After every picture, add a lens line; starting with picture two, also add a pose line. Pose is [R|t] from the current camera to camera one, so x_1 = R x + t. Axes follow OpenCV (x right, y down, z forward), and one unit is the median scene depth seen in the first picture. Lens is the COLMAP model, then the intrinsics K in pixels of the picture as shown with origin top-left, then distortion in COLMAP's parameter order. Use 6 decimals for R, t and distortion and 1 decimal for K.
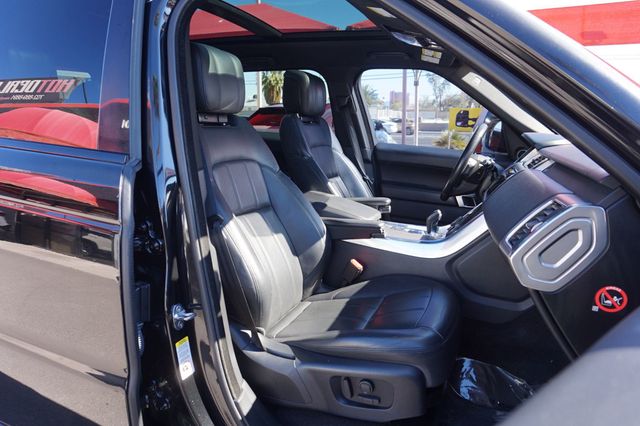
lens RADIAL K [[435.5, 0, 320.0], [0, 435.5, 213.0], [0, 0, 1]] dist [-0.048526, 0.054224]
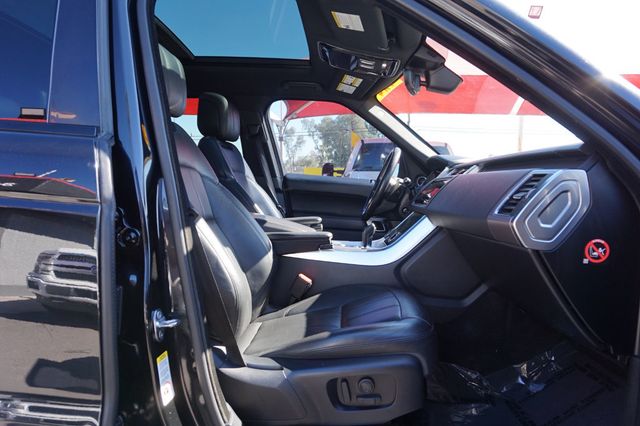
lens RADIAL K [[435.5, 0, 320.0], [0, 435.5, 213.0], [0, 0, 1]] dist [-0.048526, 0.054224]
pose [[0.946856, -0.017964, 0.321157, -0.256862], [0.061239, 0.990245, -0.125161, 0.130532], [-0.315775, 0.138177, 0.938719, 0.093148]]
